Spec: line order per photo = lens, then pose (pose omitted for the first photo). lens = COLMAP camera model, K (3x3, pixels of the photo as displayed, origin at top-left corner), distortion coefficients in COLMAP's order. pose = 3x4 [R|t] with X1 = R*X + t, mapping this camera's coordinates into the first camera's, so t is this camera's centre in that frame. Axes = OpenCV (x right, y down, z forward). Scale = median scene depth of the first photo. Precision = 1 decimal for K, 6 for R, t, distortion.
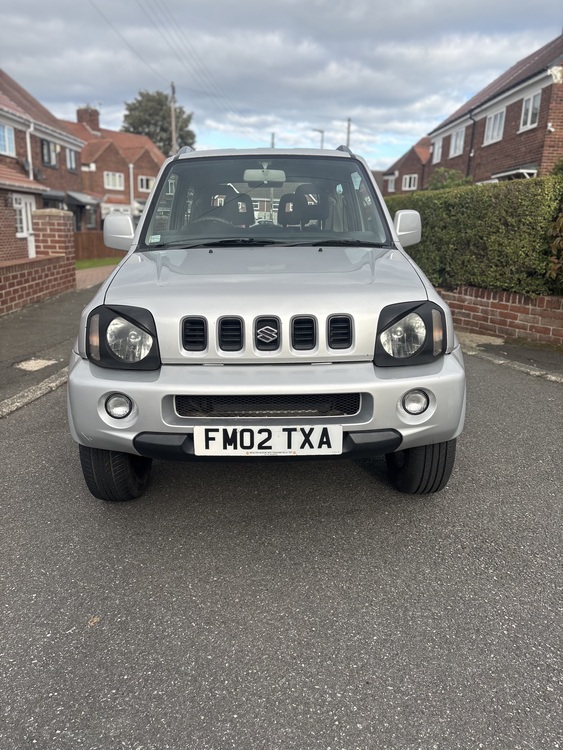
lens RADIAL K [[566.1, 0, 281.3], [0, 566.1, 372.8], [0, 0, 1]] dist [0.014979, -0.006902]
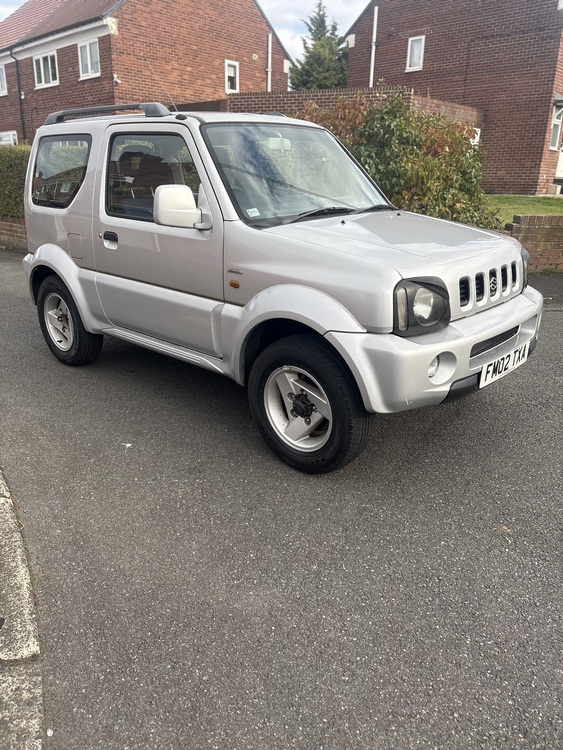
lens RADIAL K [[566.1, 0, 279.8], [0, 566.1, 376.0], [0, 0, 1]] dist [0.014979, -0.006902]
pose [[0.702740, -0.247037, 0.667180, -0.140727], [0.185685, 0.968962, 0.163196, -0.018301], [-0.686788, 0.009201, 0.726800, 0.042479]]
